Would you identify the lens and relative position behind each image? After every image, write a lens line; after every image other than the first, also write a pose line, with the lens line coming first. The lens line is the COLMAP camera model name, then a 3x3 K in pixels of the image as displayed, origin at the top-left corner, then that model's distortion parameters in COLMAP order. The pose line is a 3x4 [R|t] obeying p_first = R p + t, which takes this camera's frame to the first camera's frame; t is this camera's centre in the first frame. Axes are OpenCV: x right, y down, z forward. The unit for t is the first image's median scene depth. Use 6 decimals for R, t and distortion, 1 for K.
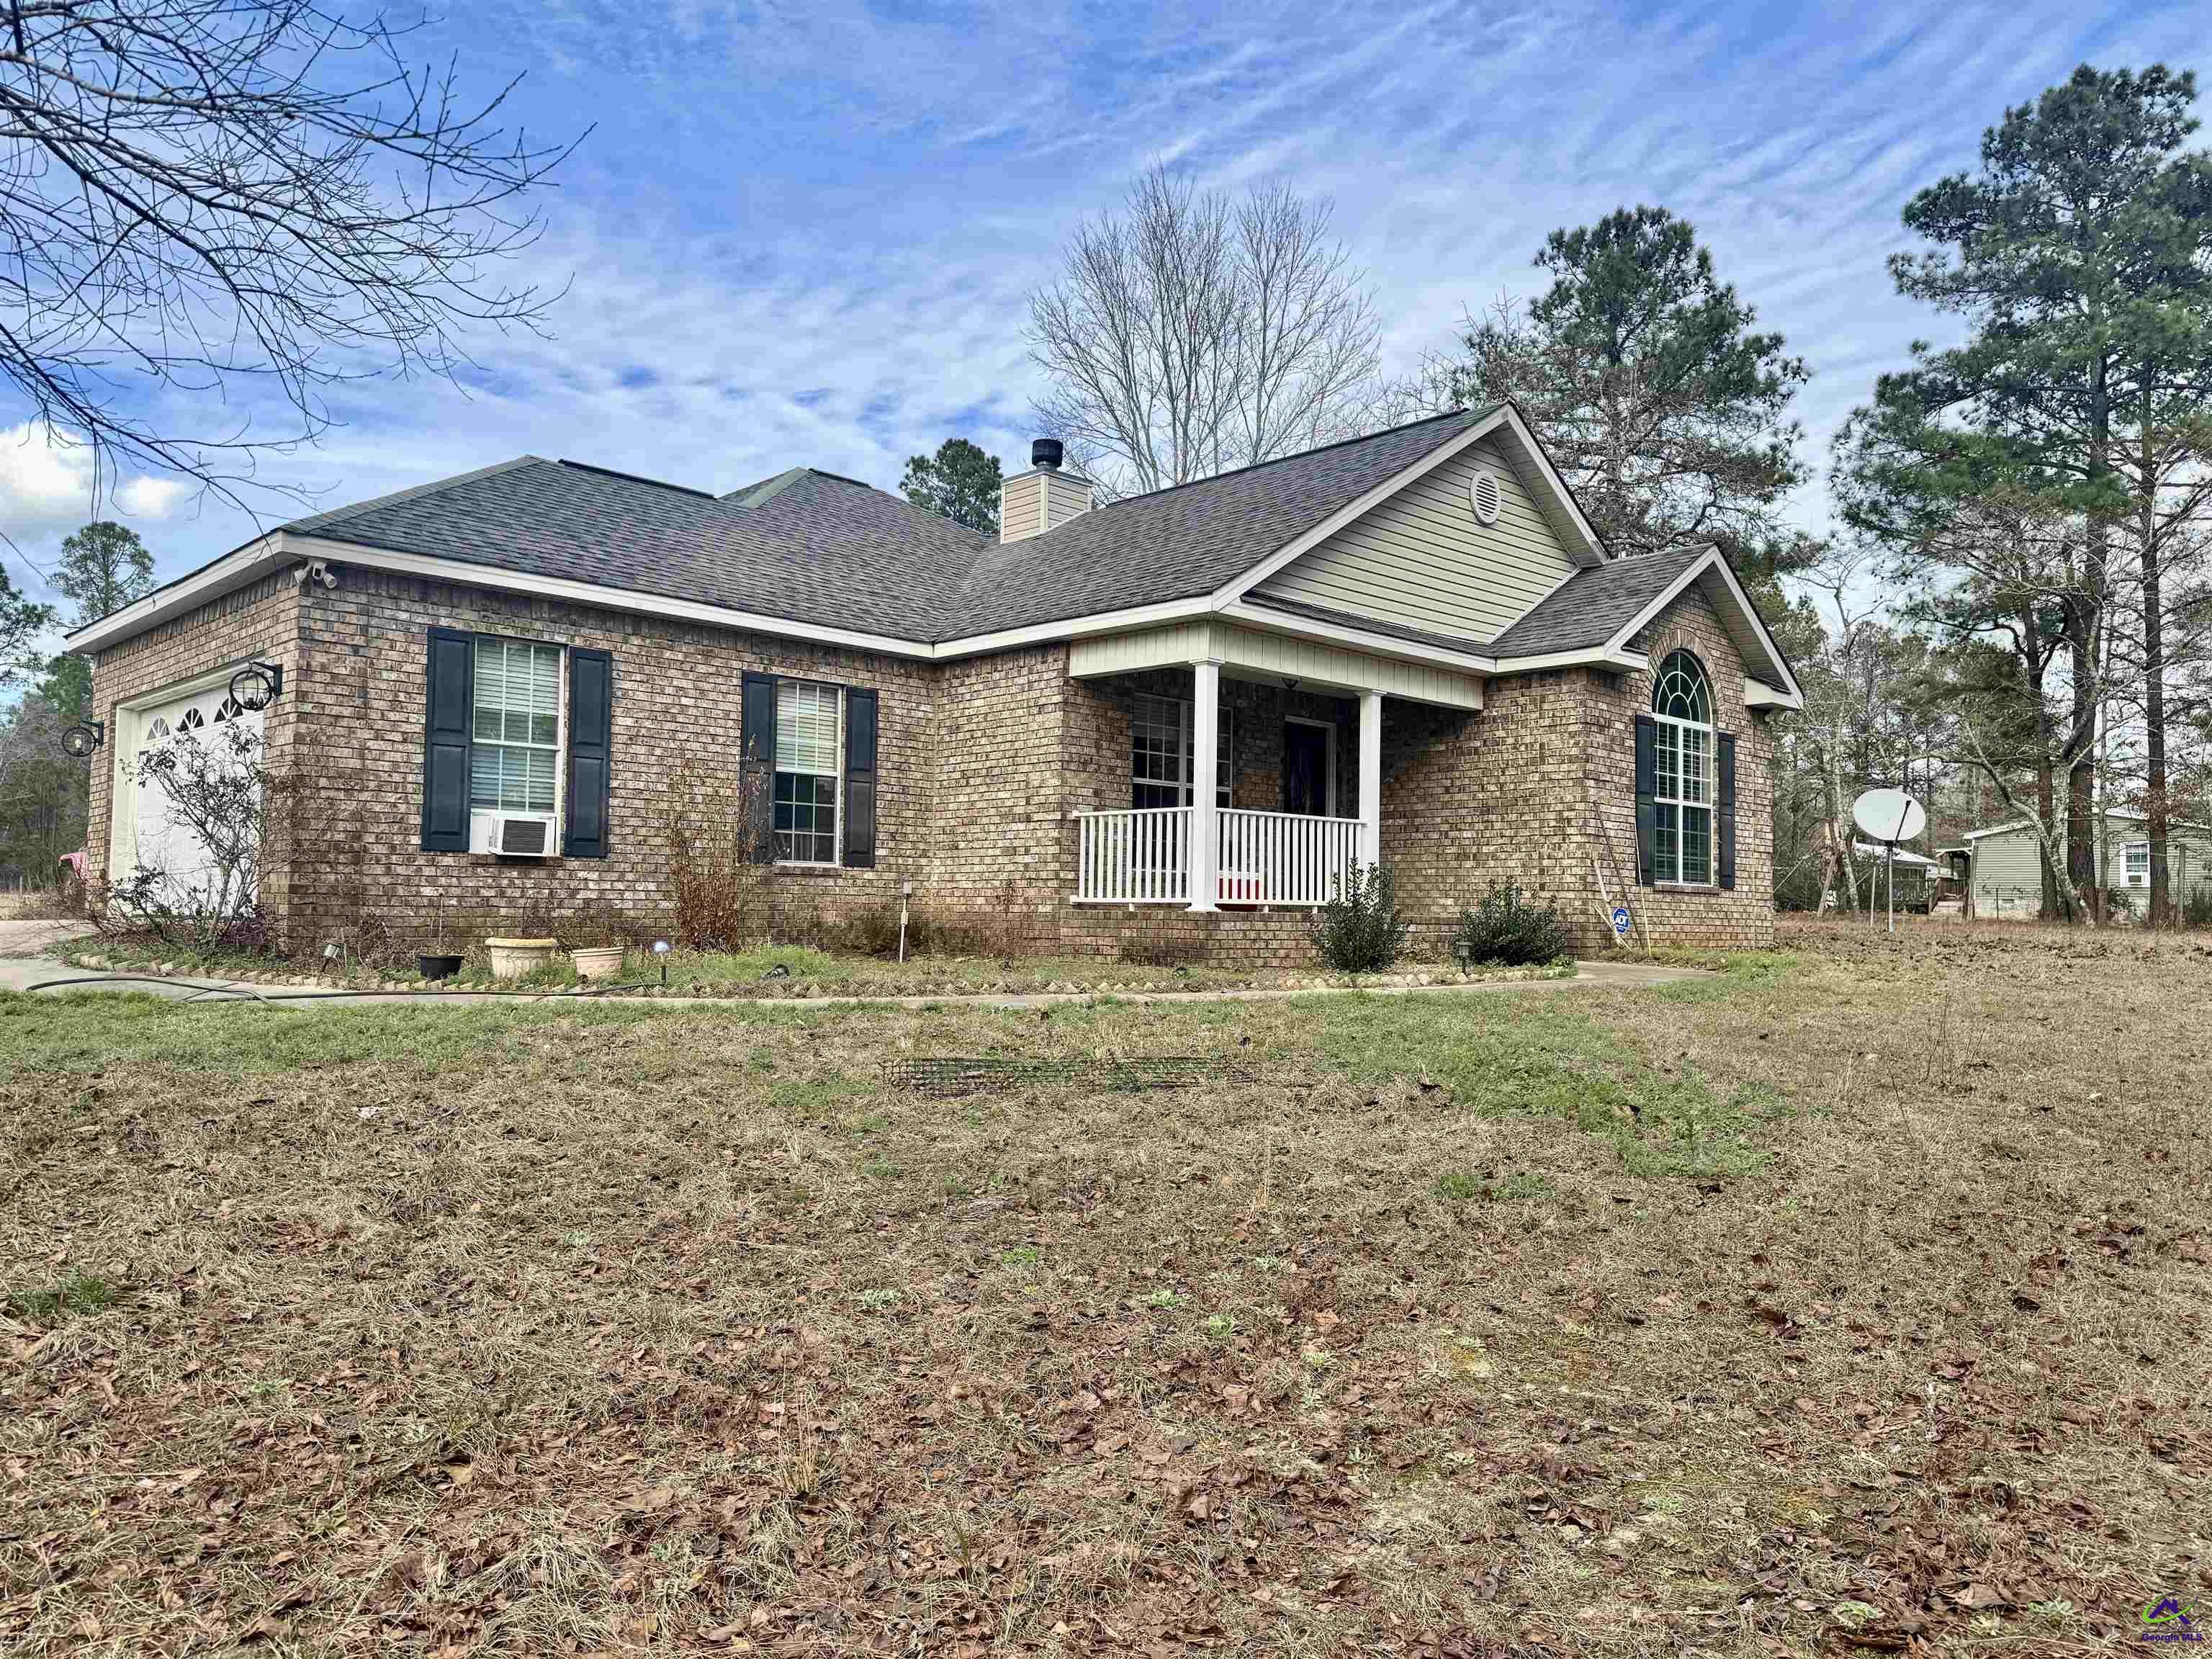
lens RADIAL K [[1600.9, 0, 1088.1], [0, 1600.9, 831.0], [0, 0, 1]] dist [0.061539, -0.002938]
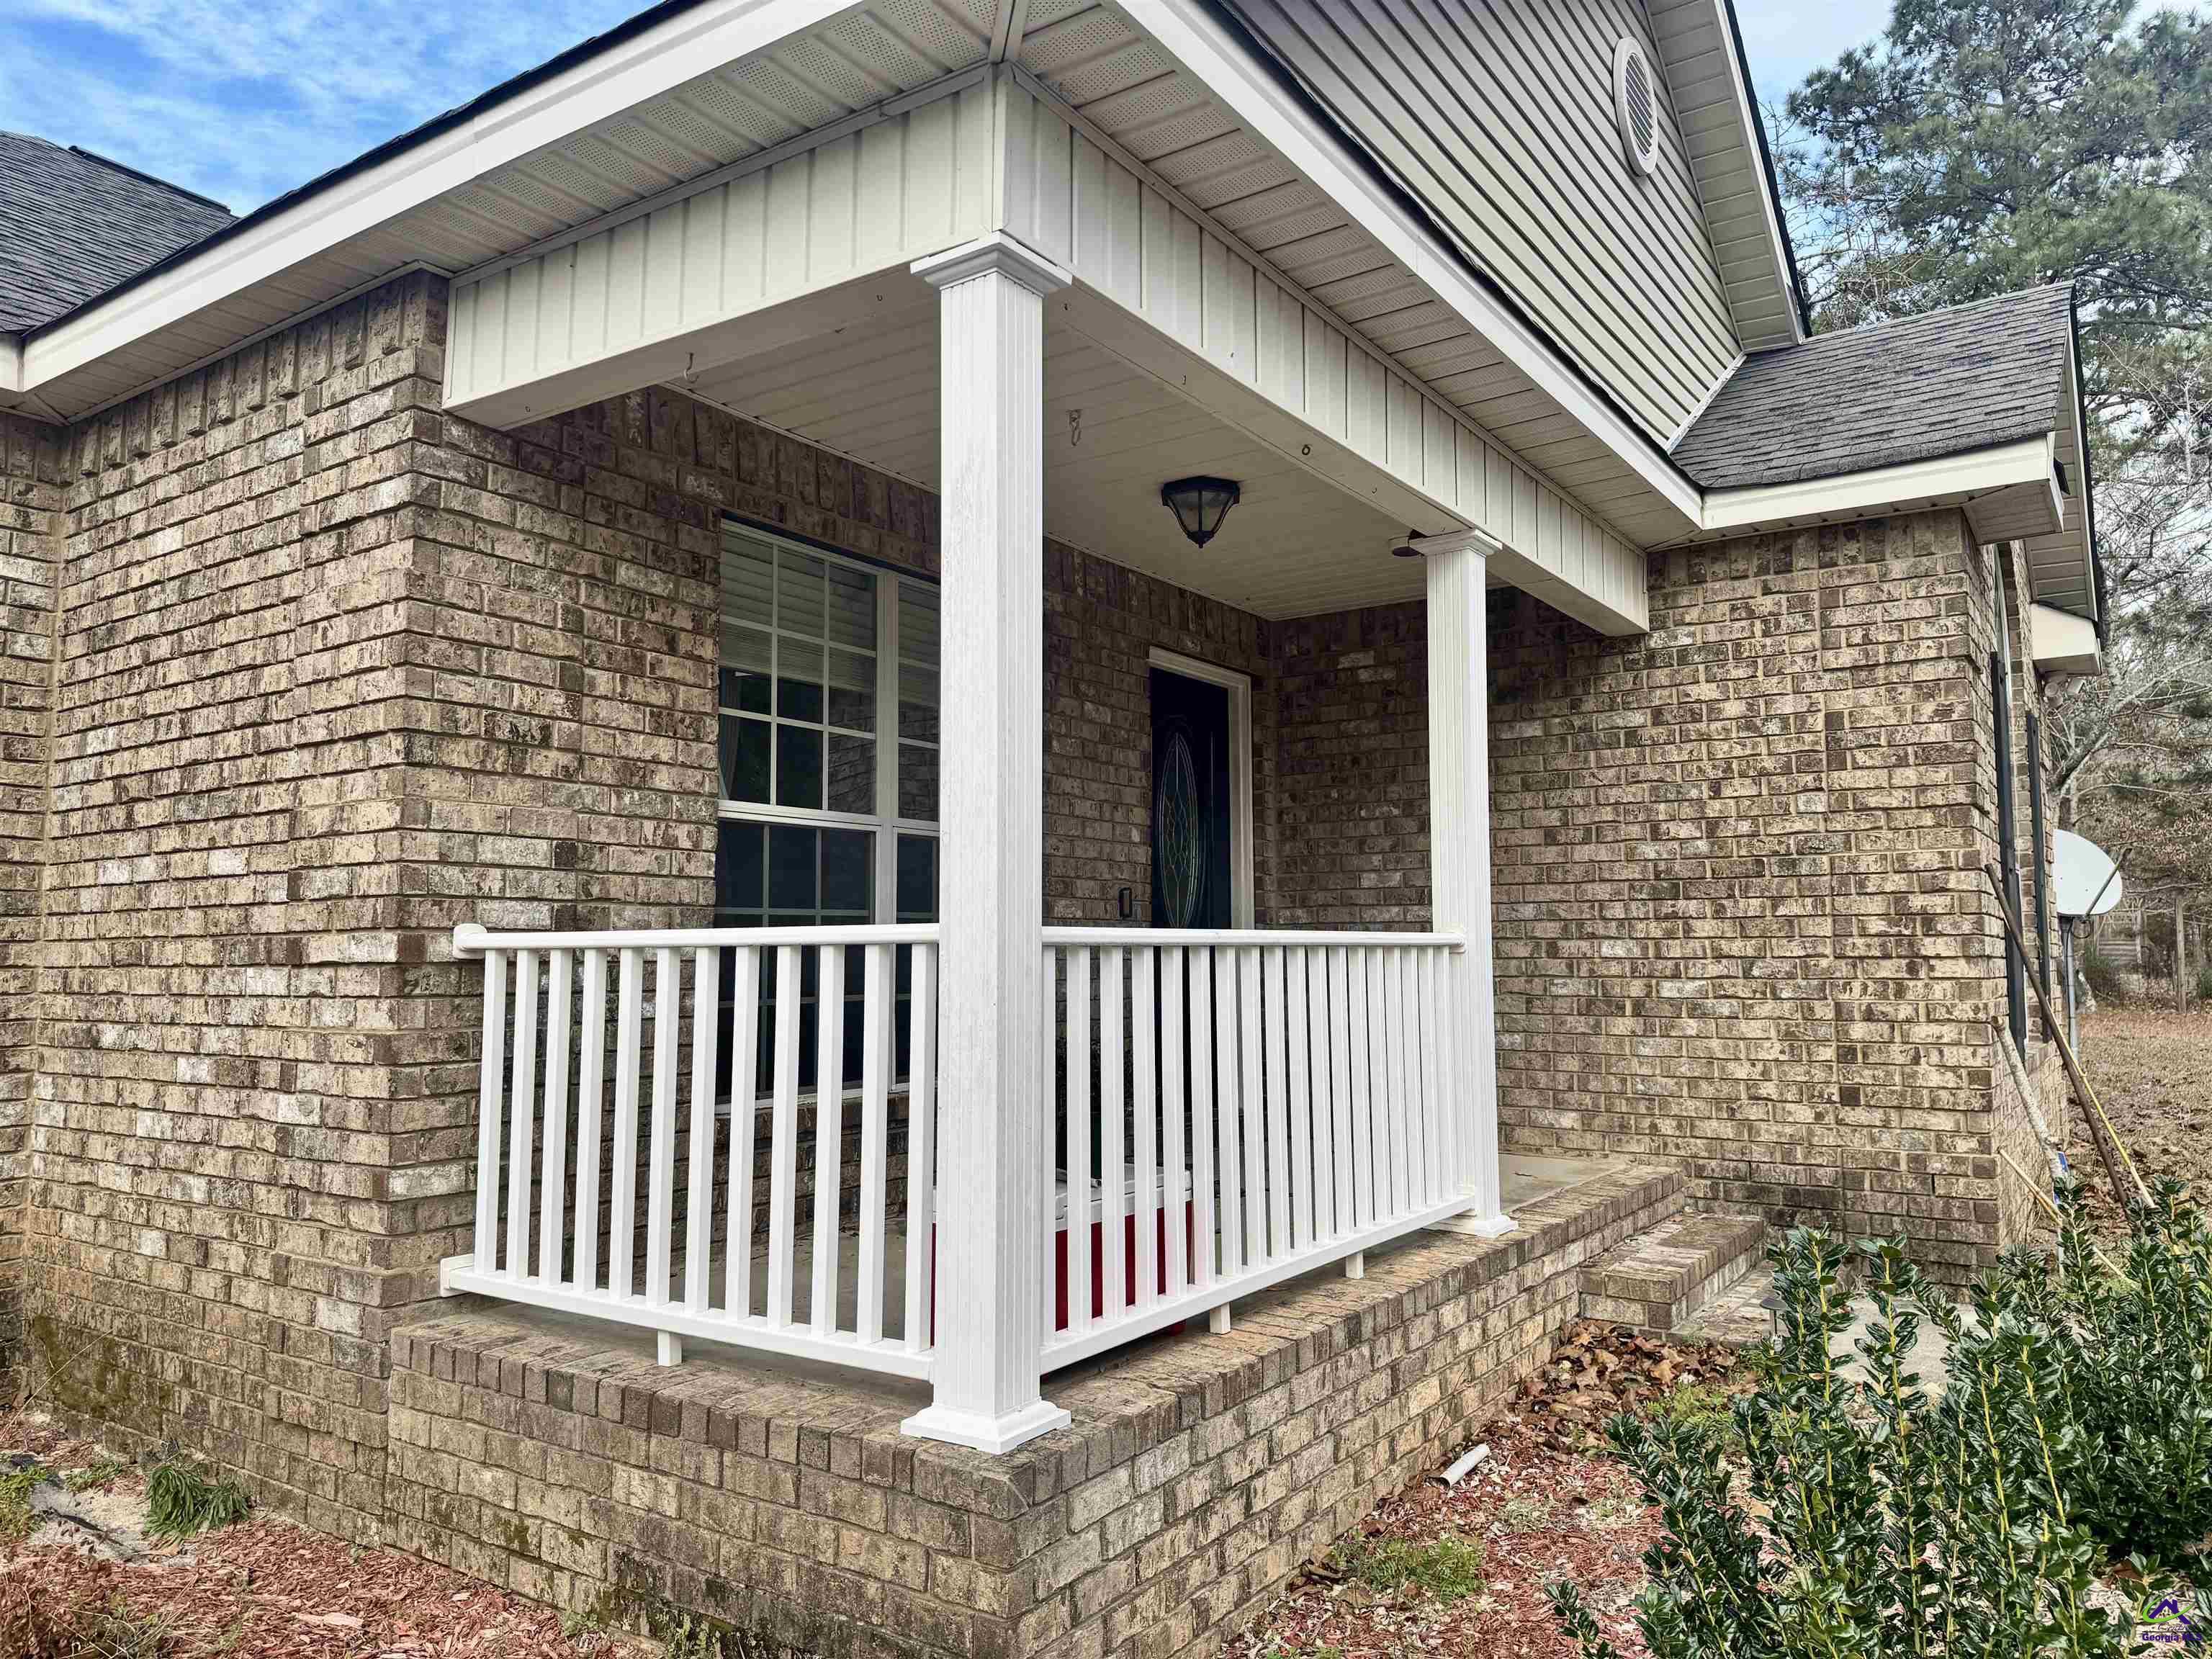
lens RADIAL K [[1600.9, 0, 1088.1], [0, 1600.9, 831.0], [0, 0, 1]] dist [0.061539, -0.002938]
pose [[0.982792, -0.002691, 0.184697, 0.041203], [0.006971, 0.999722, -0.022525, -0.020863], [-0.184585, 0.023424, 0.982537, 0.706286]]
